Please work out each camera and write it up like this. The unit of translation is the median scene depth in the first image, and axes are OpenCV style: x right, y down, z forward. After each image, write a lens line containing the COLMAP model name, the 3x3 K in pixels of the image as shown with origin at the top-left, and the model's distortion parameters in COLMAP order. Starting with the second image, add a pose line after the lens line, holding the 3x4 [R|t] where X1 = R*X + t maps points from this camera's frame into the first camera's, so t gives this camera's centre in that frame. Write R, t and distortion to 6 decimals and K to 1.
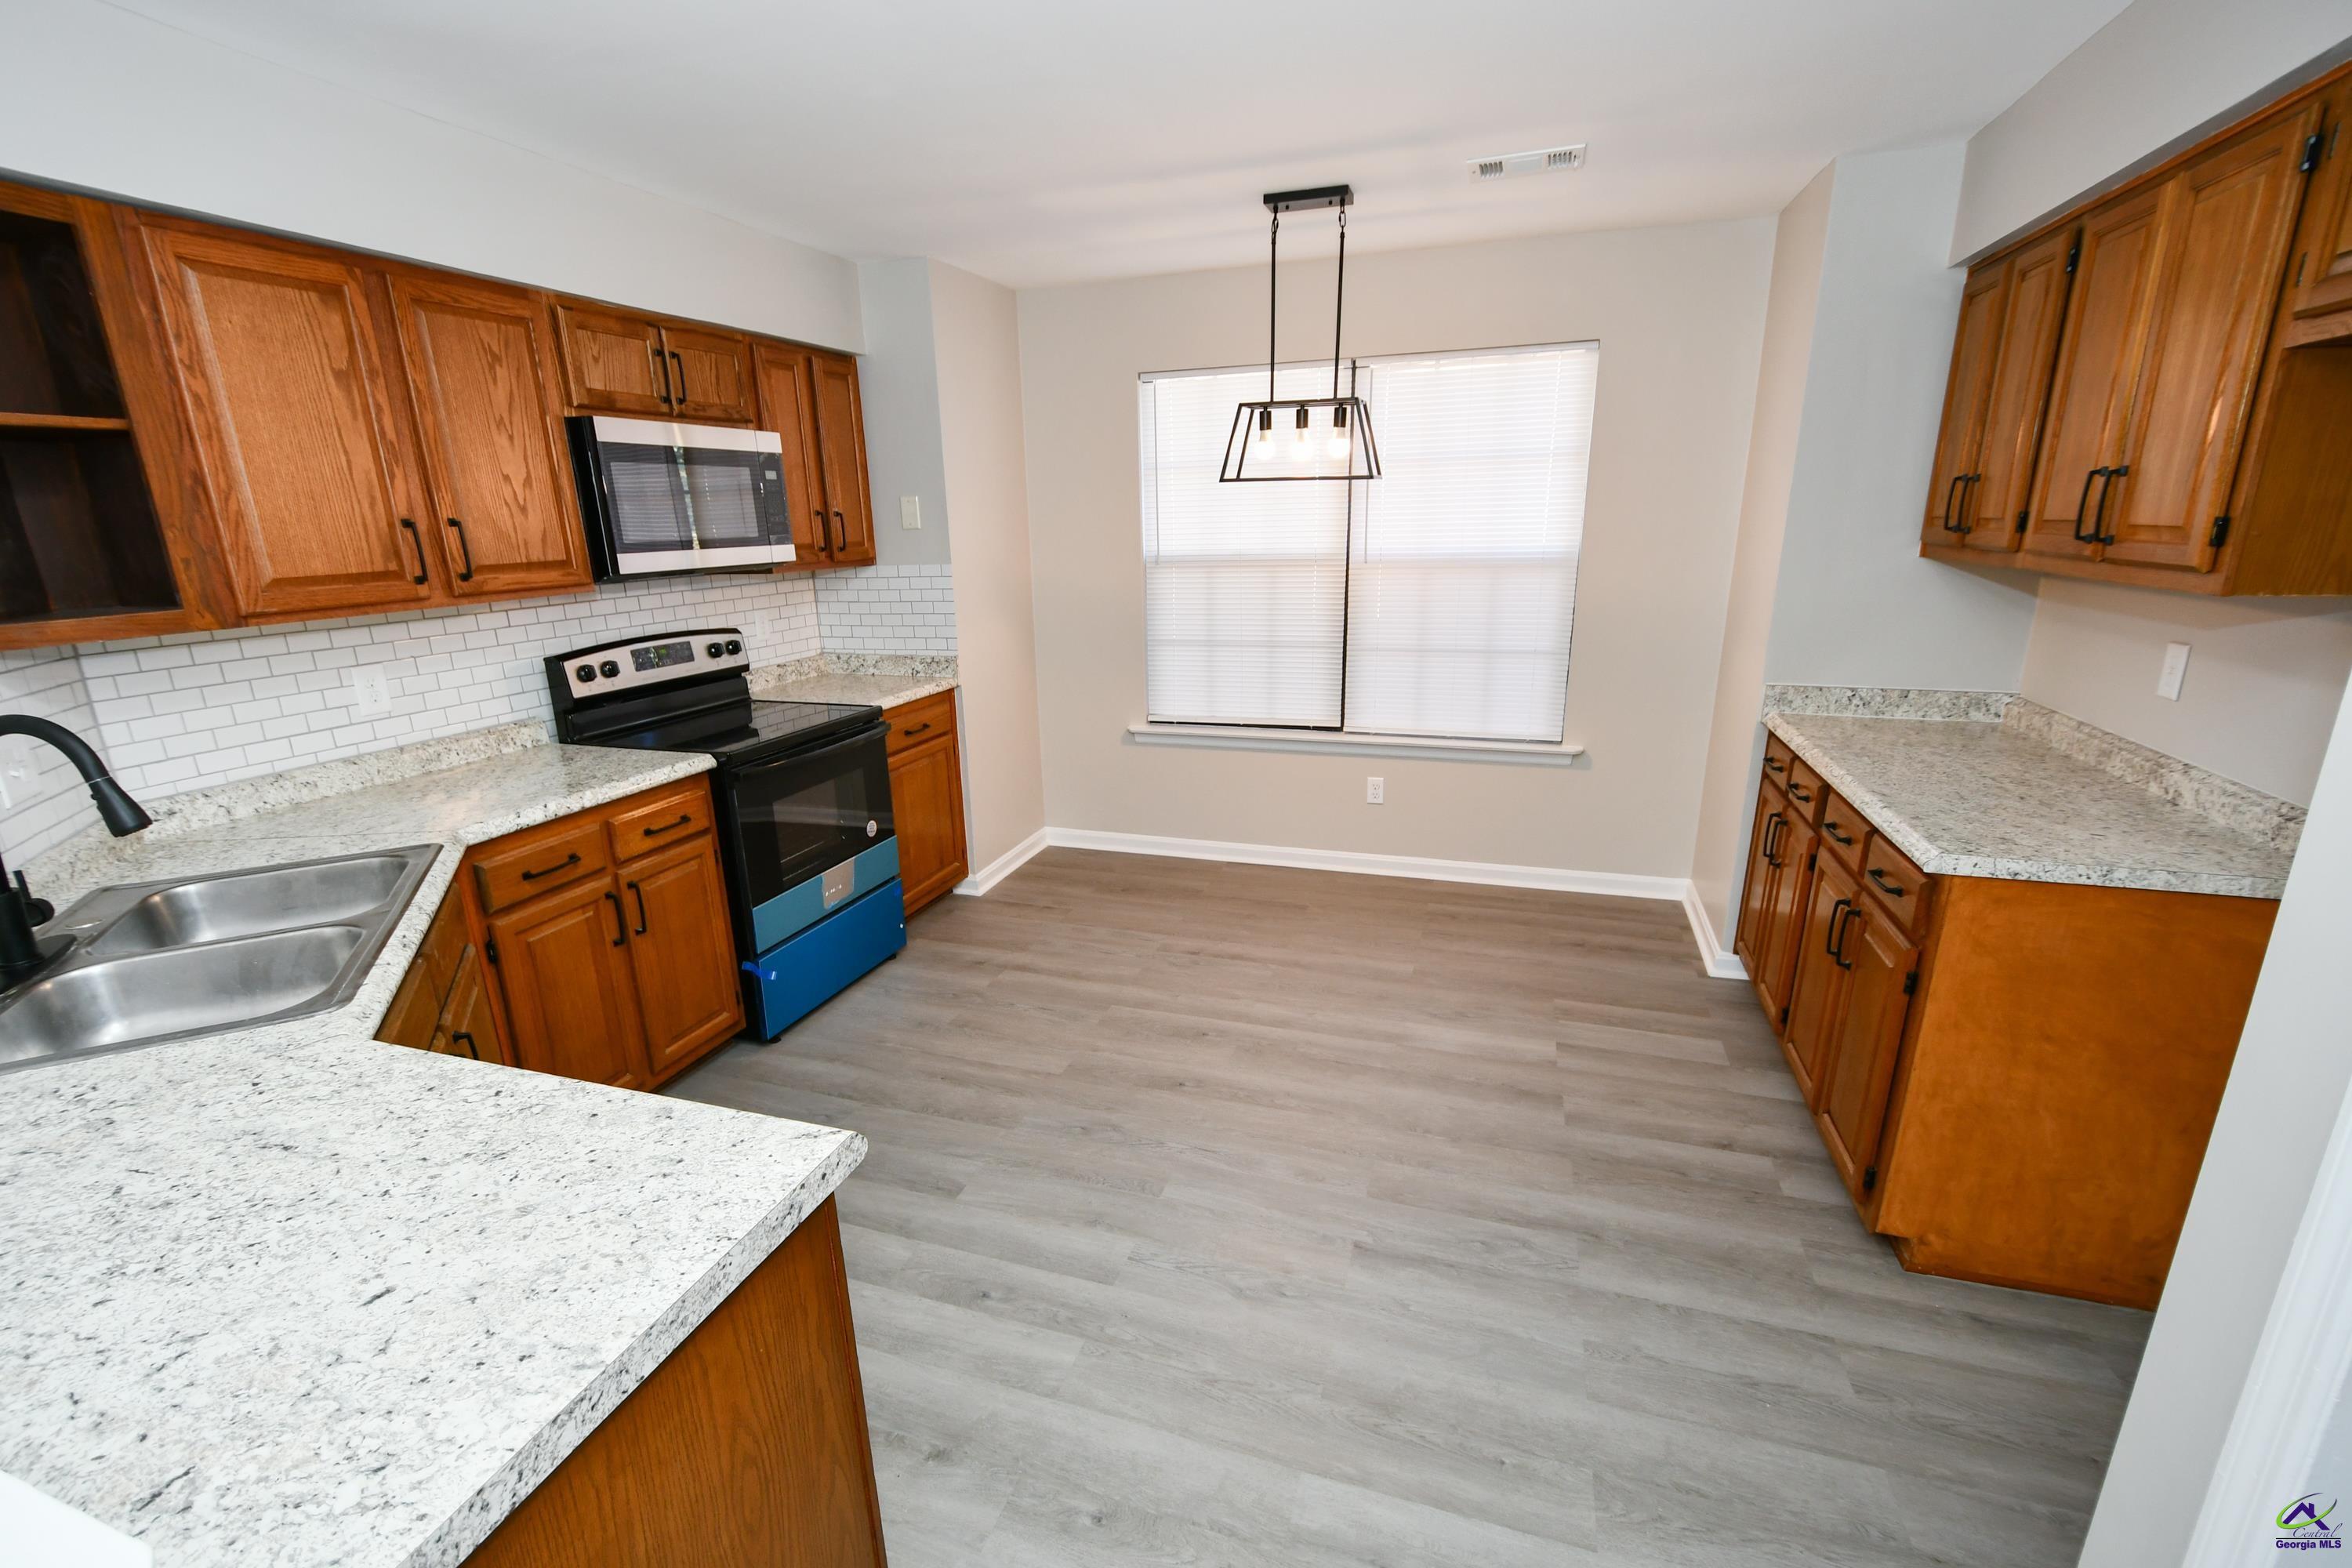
lens RADIAL K [[1026.7, 0, 1150.8], [0, 1026.7, 817.7], [0, 0, 1]] dist [0.006268, -0.008882]
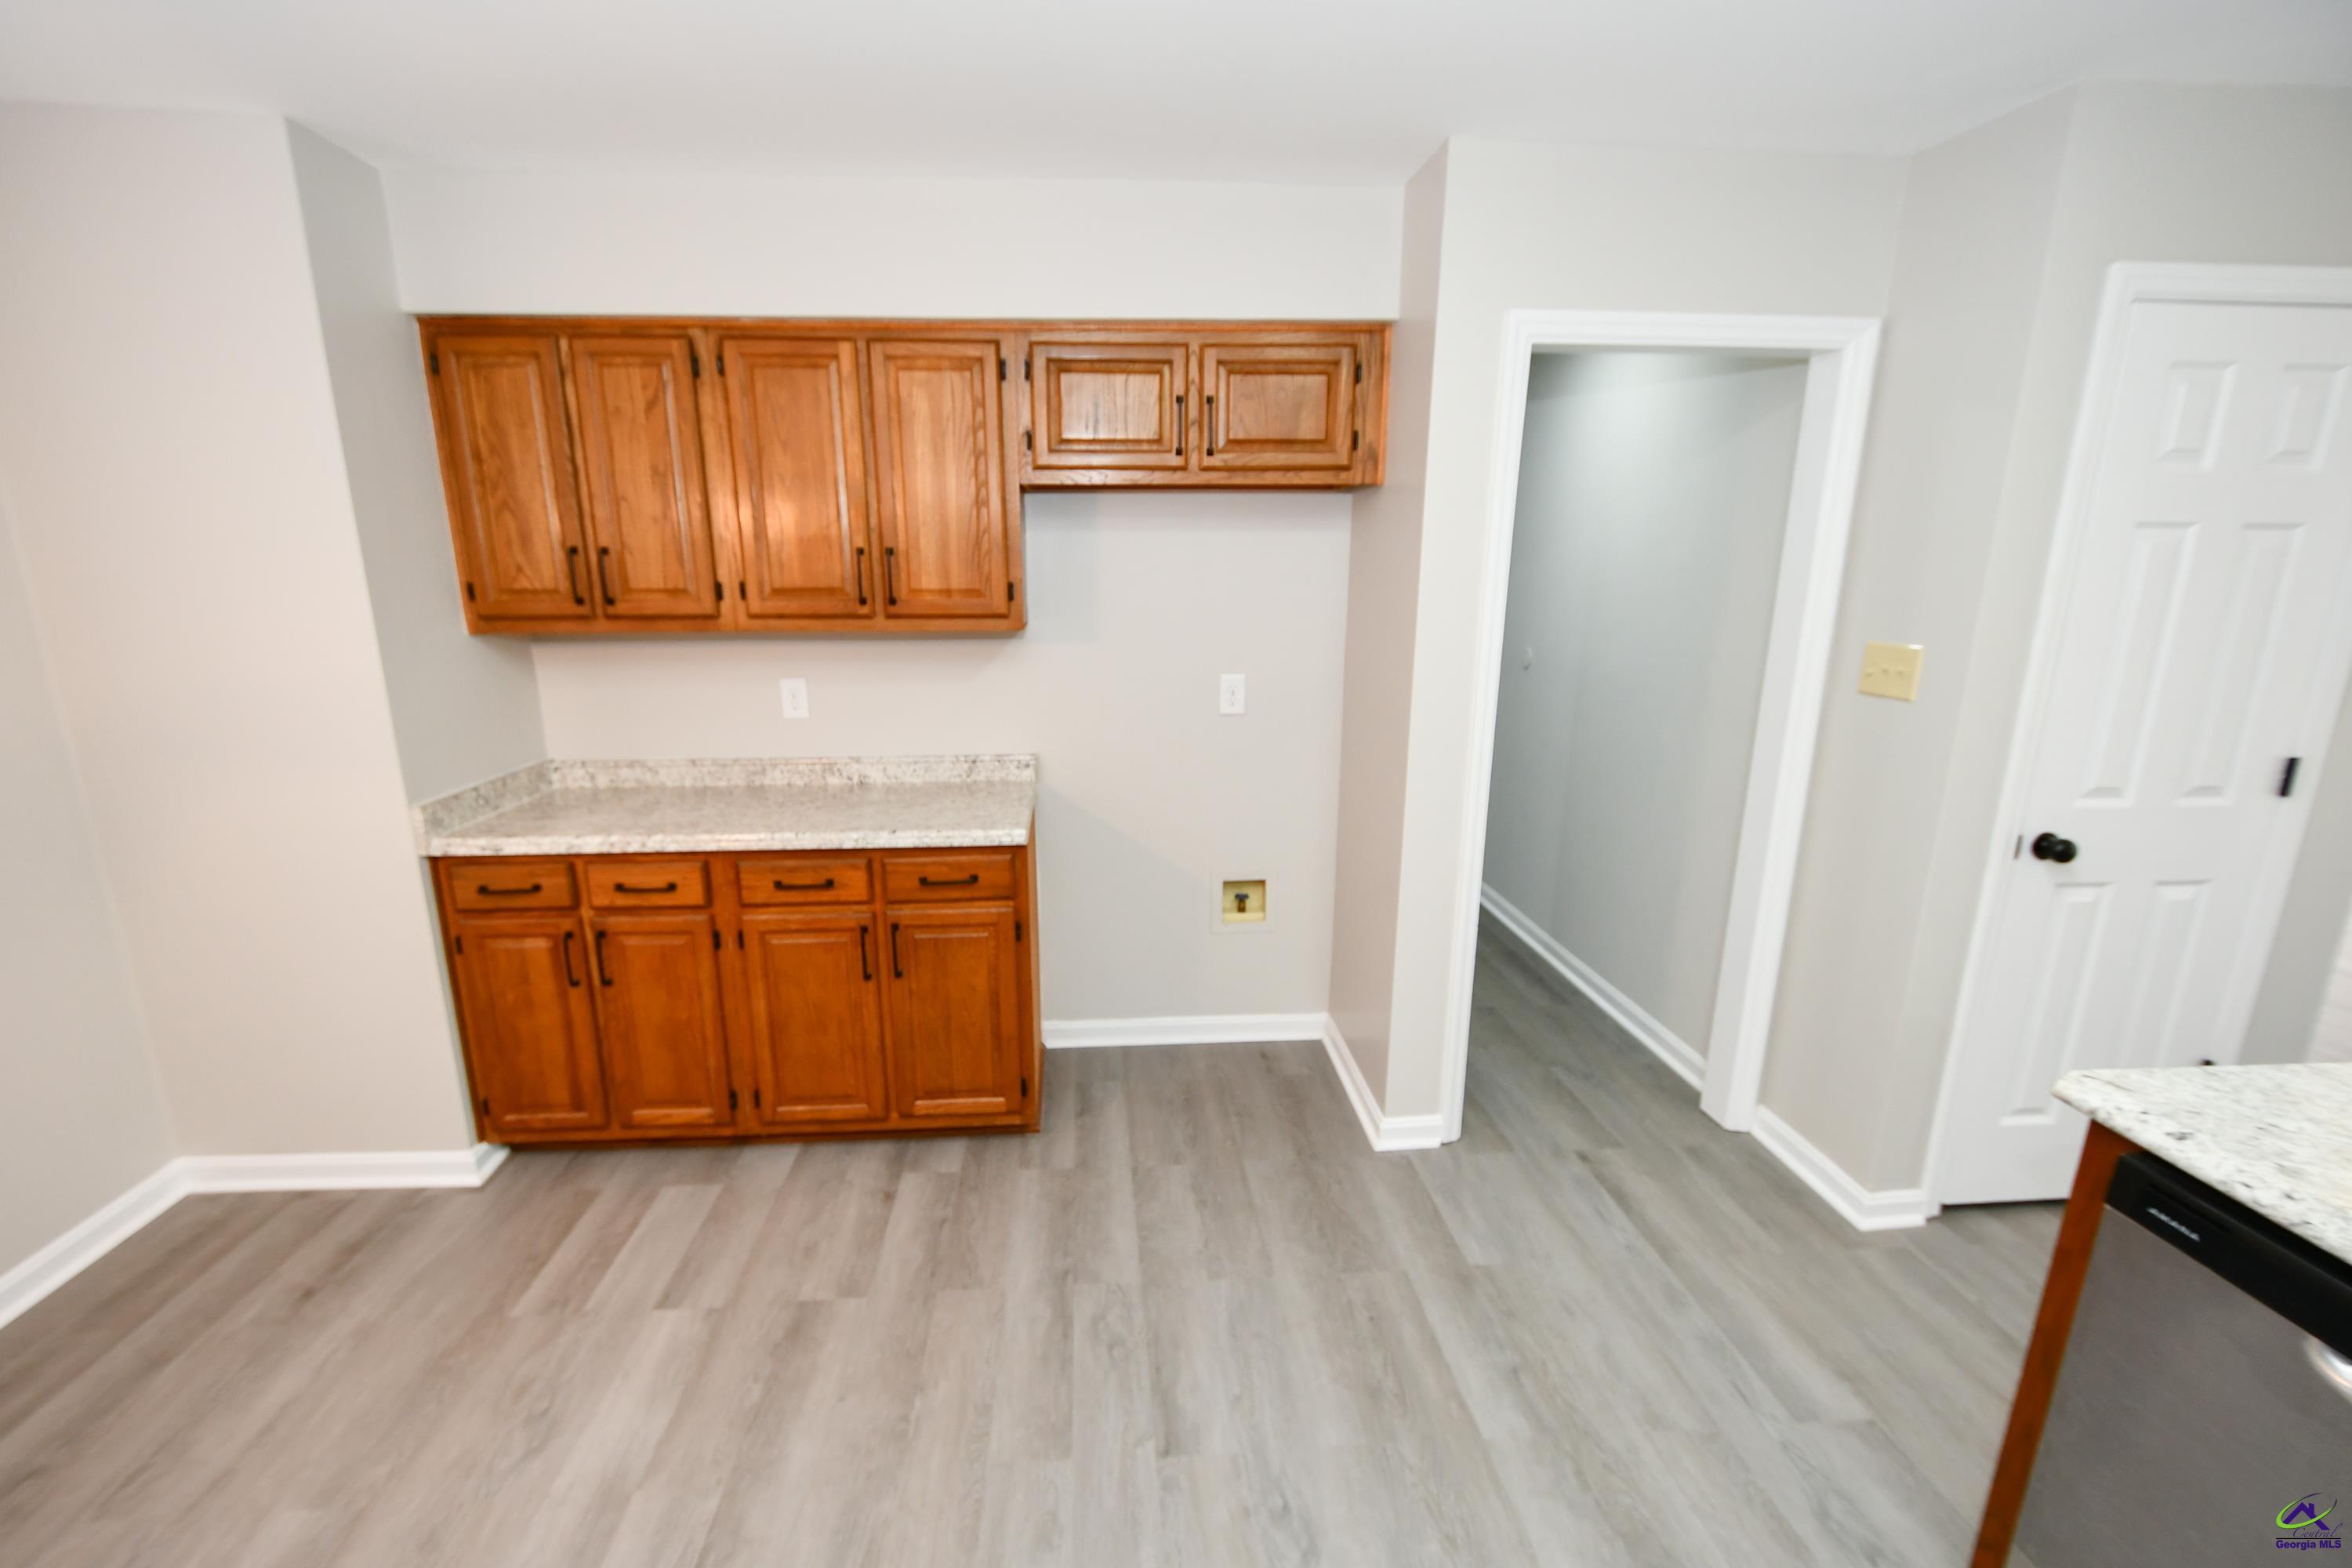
lens RADIAL K [[1028.2, 0, 1148.0], [0, 1028.2, 818.7], [0, 0, 1]] dist [0.001880, -0.000139]
pose [[-0.389550, -0.203573, 0.898225, -0.336897], [0.270924, 0.906788, 0.323011, -0.246381], [-0.880256, 0.369180, -0.298087, 0.834532]]
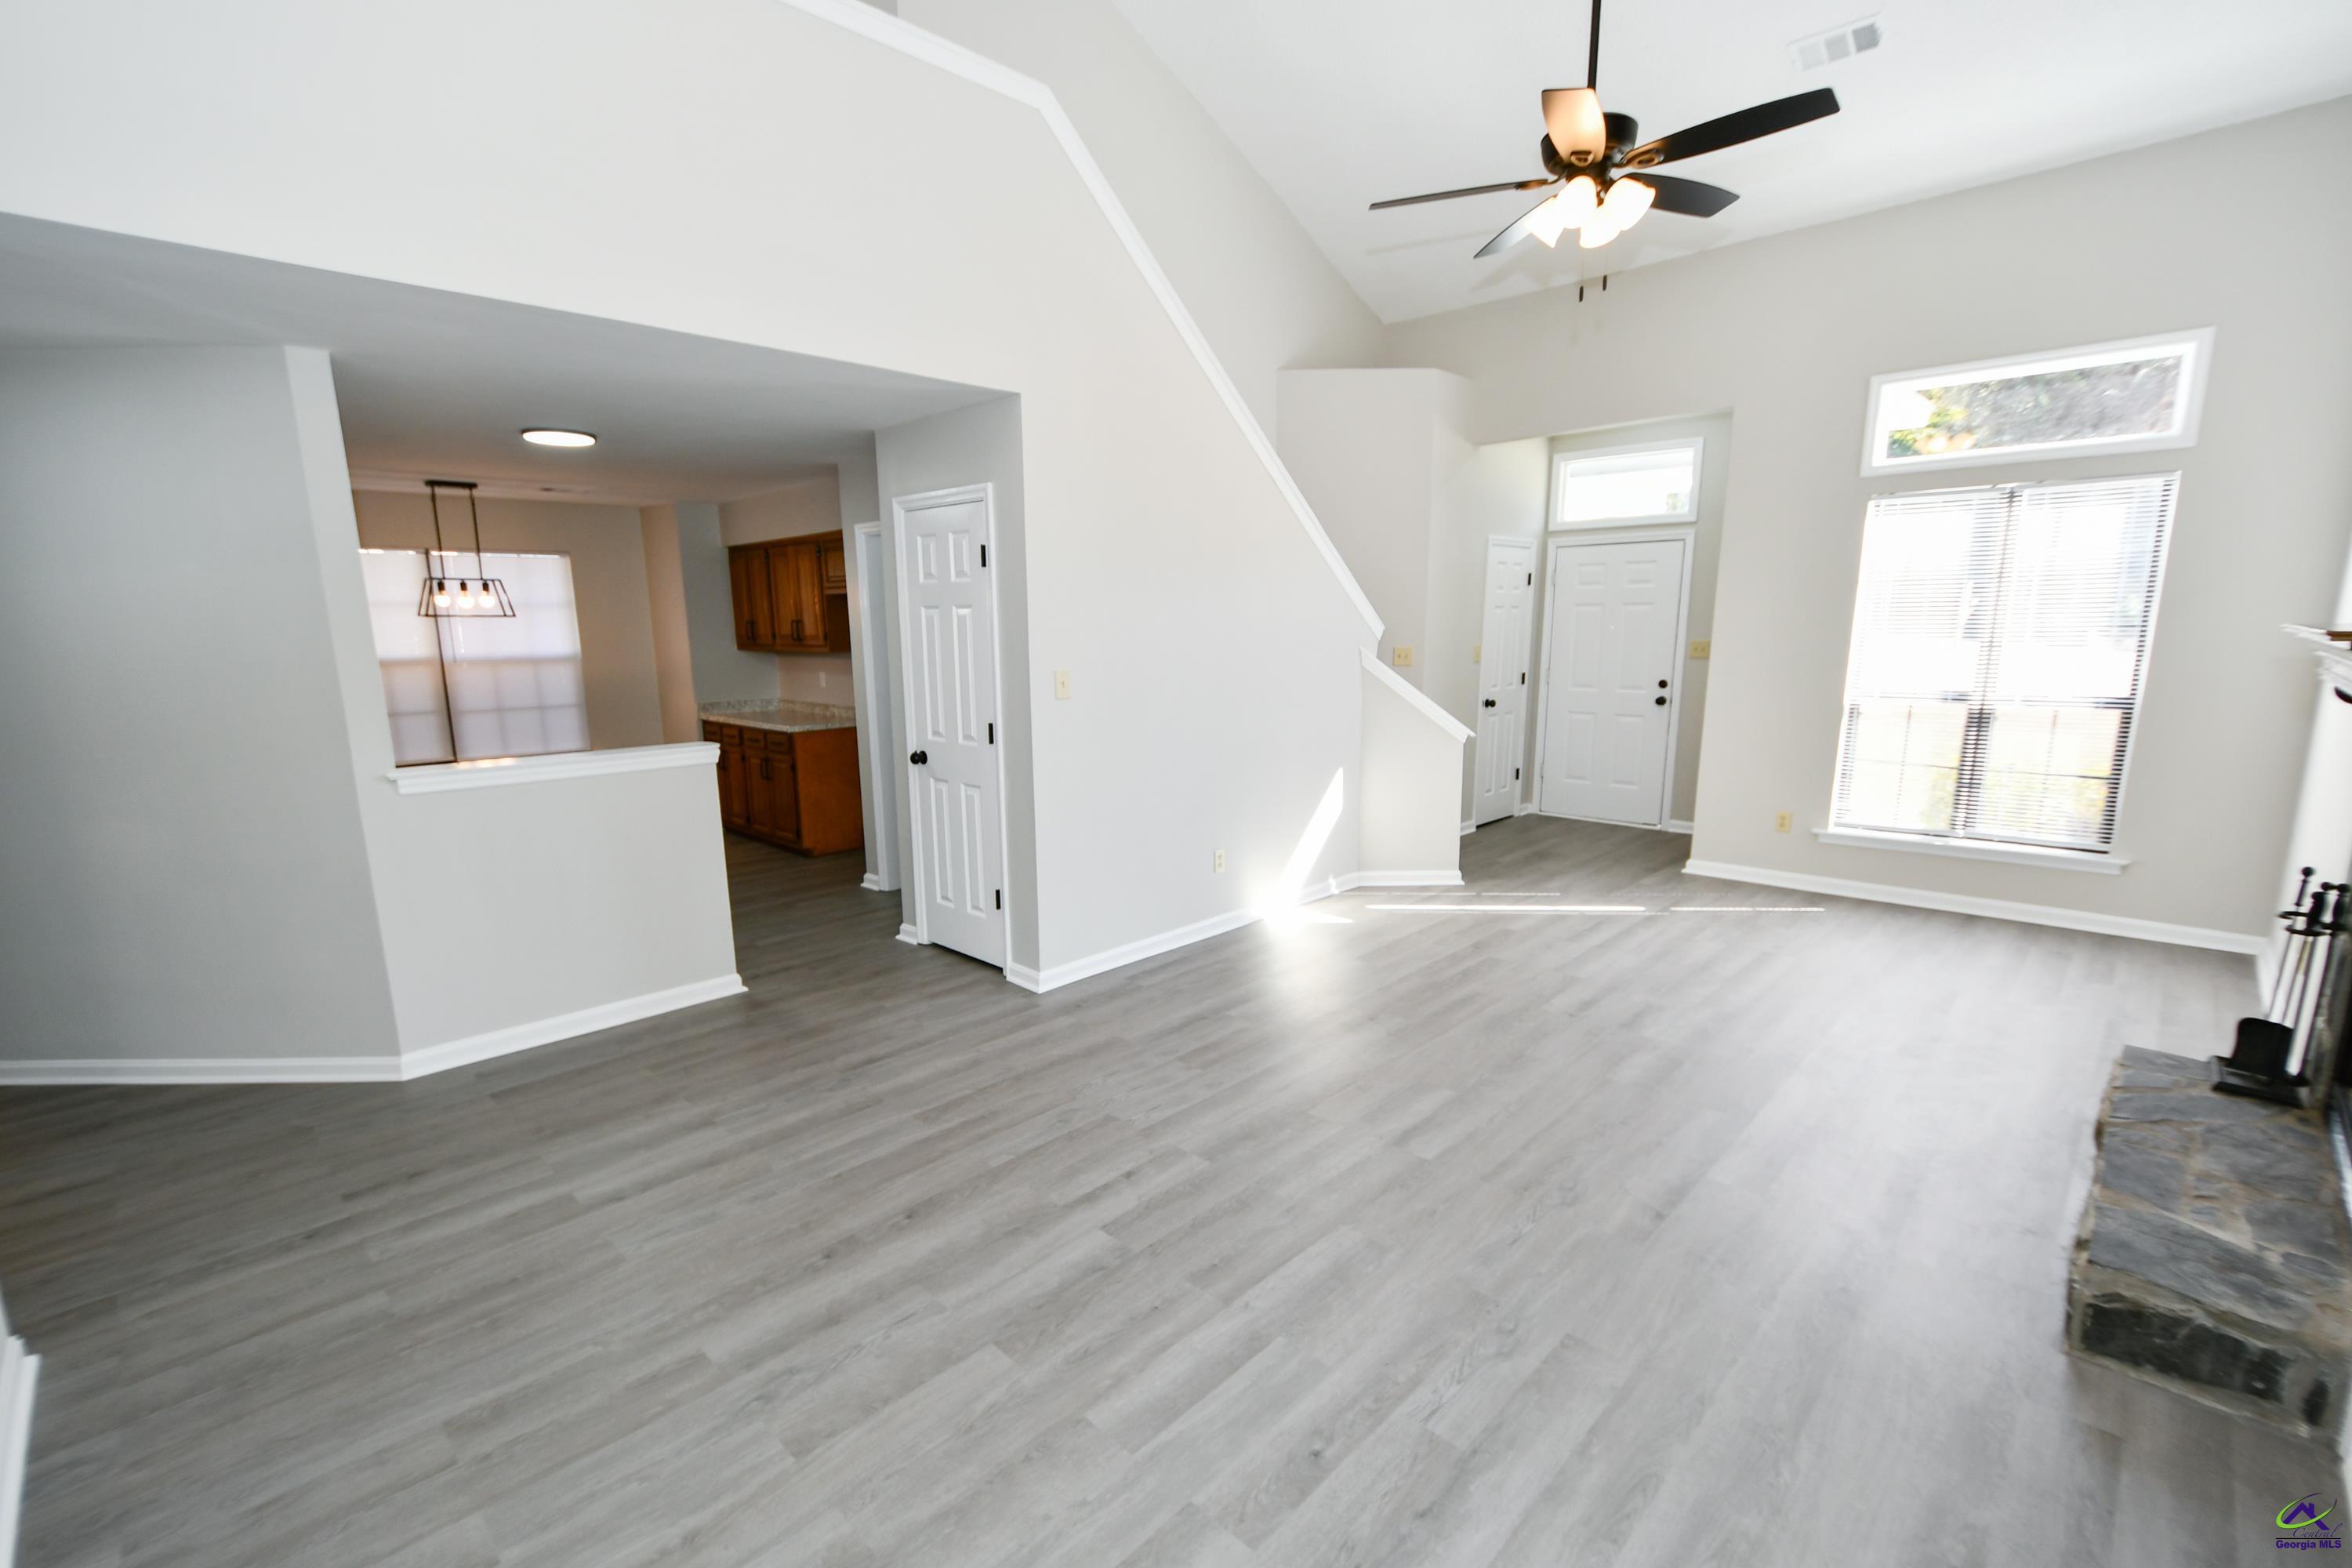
lens RADIAL K [[1026.7, 0, 1150.8], [0, 1026.7, 817.7], [0, 0, 1]] dist [0.006268, -0.008882]
pose [[0.436575, -0.153680, 0.886445, -1.237665], [0.257859, 0.965339, 0.040361, 0.340718], [-0.861923, 0.210957, 0.461070, -1.079301]]
